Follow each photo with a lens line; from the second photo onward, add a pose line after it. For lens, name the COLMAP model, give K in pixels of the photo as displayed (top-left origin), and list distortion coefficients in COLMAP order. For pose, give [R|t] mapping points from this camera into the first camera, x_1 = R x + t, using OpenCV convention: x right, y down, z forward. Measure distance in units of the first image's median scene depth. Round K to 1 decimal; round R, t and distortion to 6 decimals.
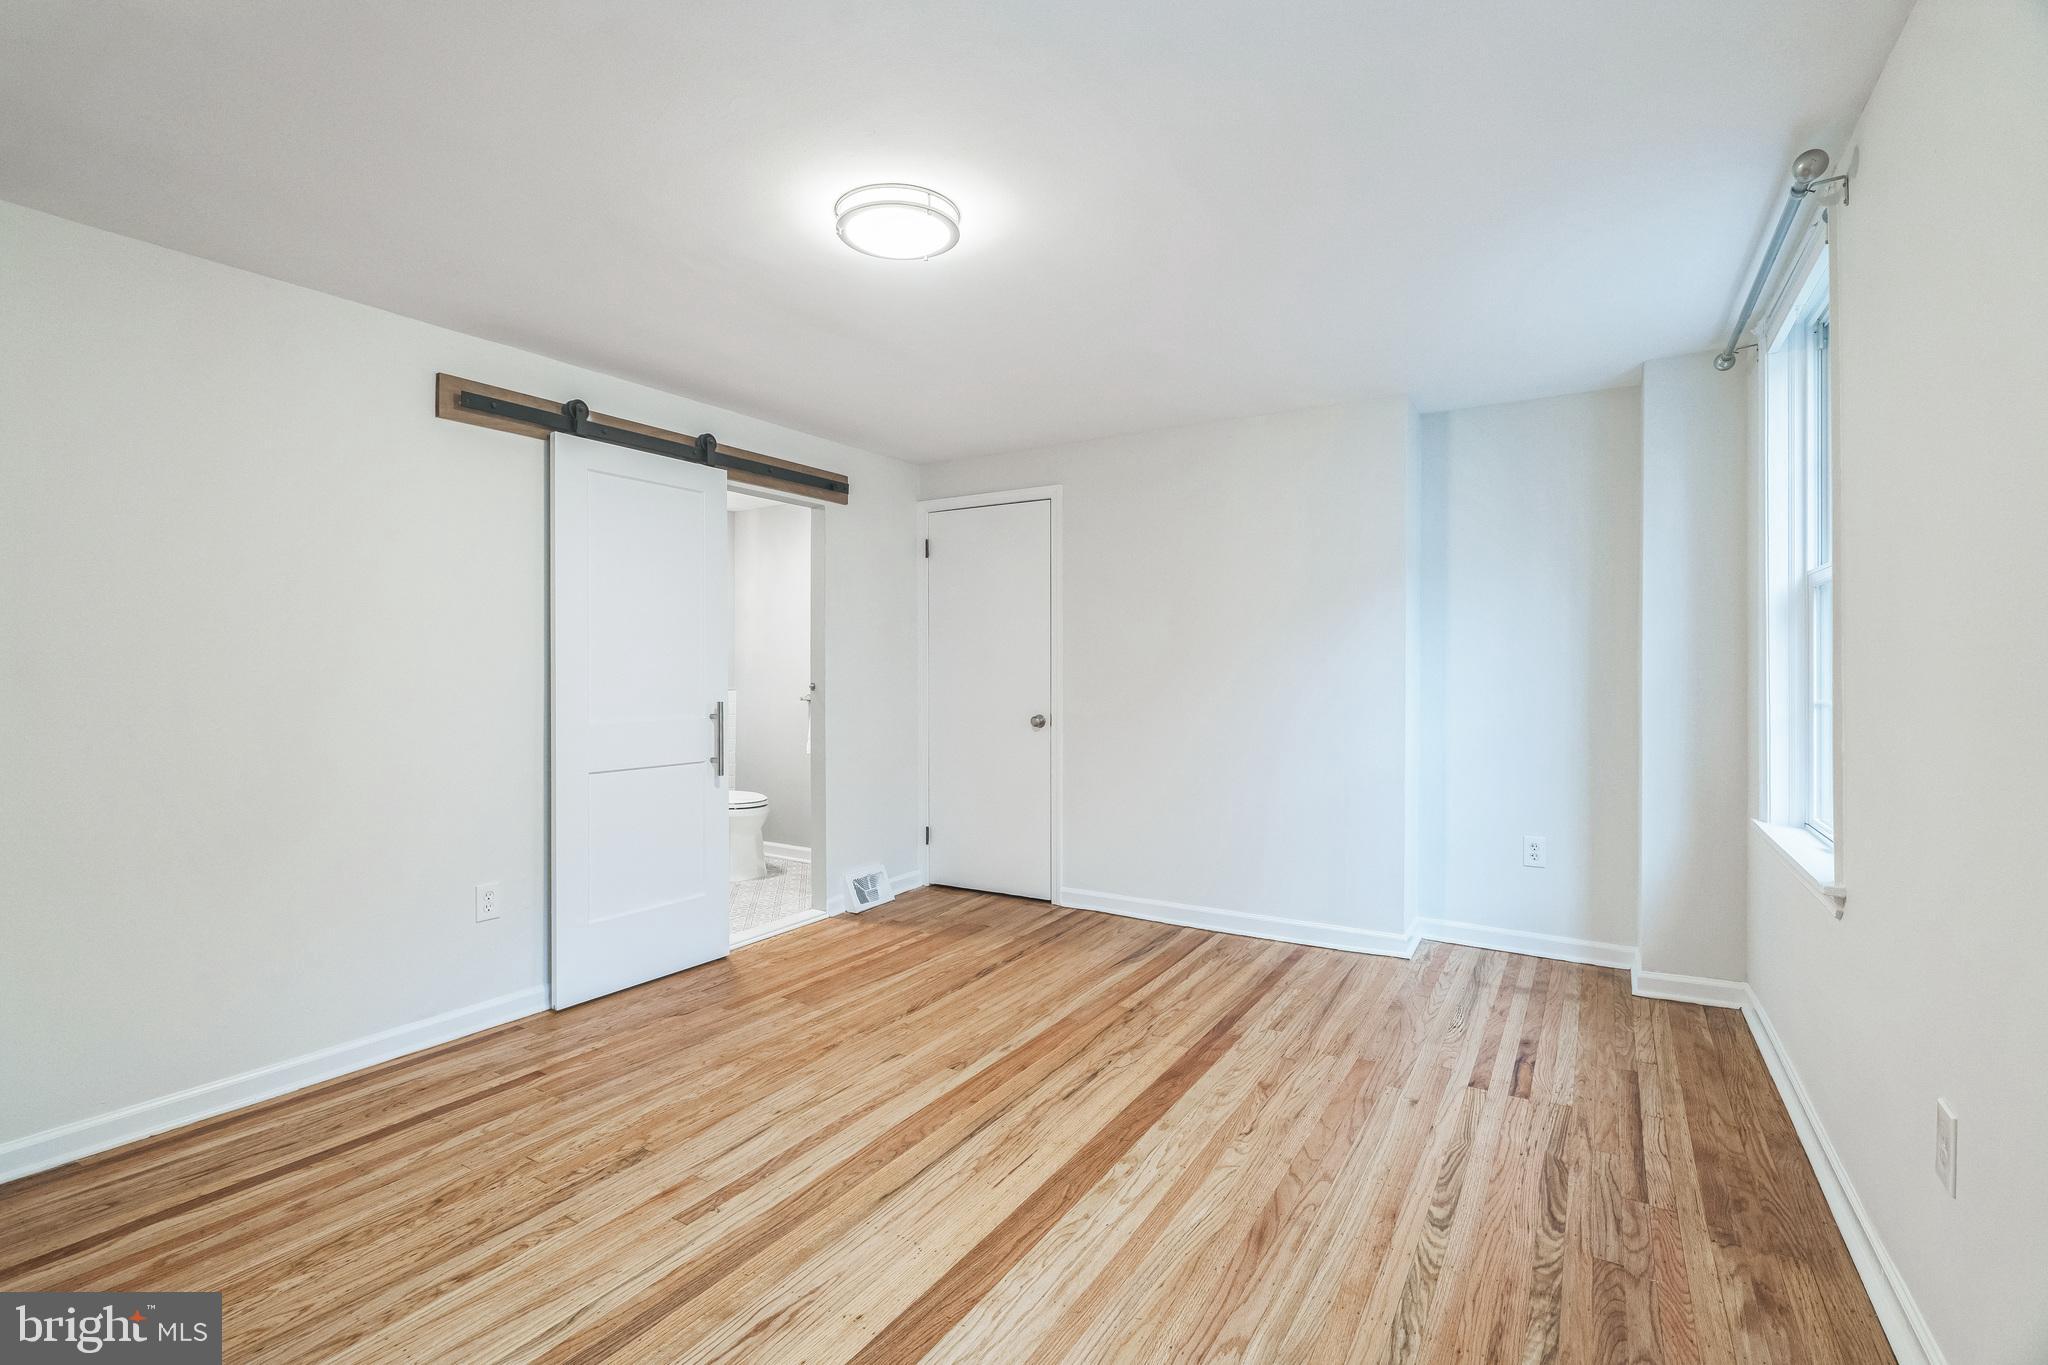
lens RADIAL K [[948.7, 0, 1035.3], [0, 948.7, 651.7], [0, 0, 1]] dist [-0.034417, 0.014051]
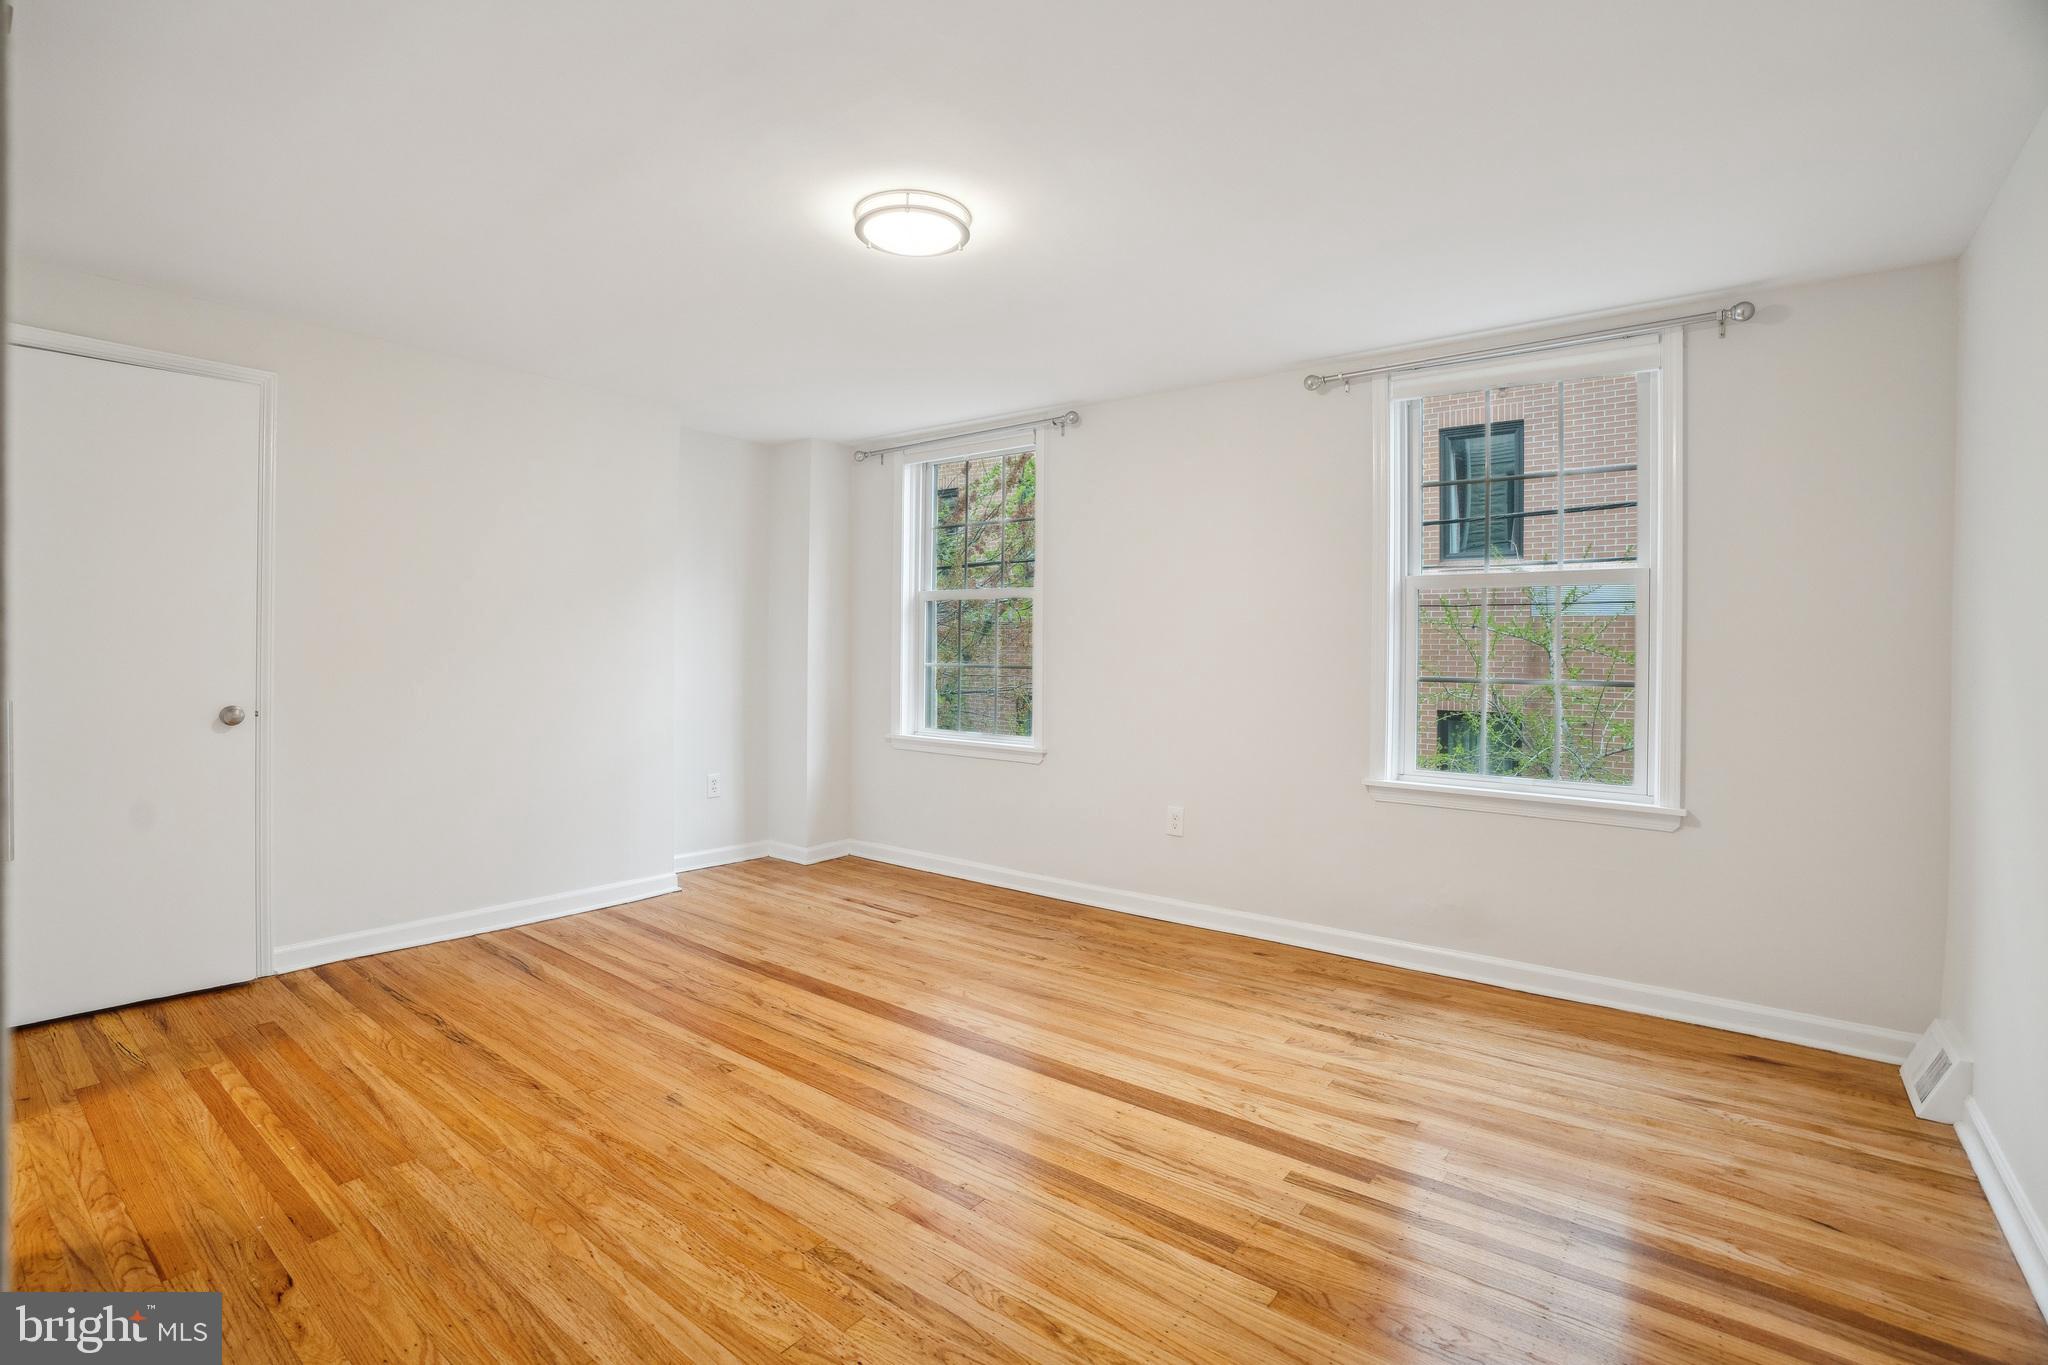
lens RADIAL K [[919.1, 0, 1056.9], [0, 919.1, 659.2], [0, 0, 1]] dist [-0.067997, 0.016236]
pose [[0.084189, -0.009404, 0.996405, -0.965052], [-0.029788, 0.999485, 0.011950, 0.013427], [-0.996004, -0.030687, 0.083866, 0.626932]]
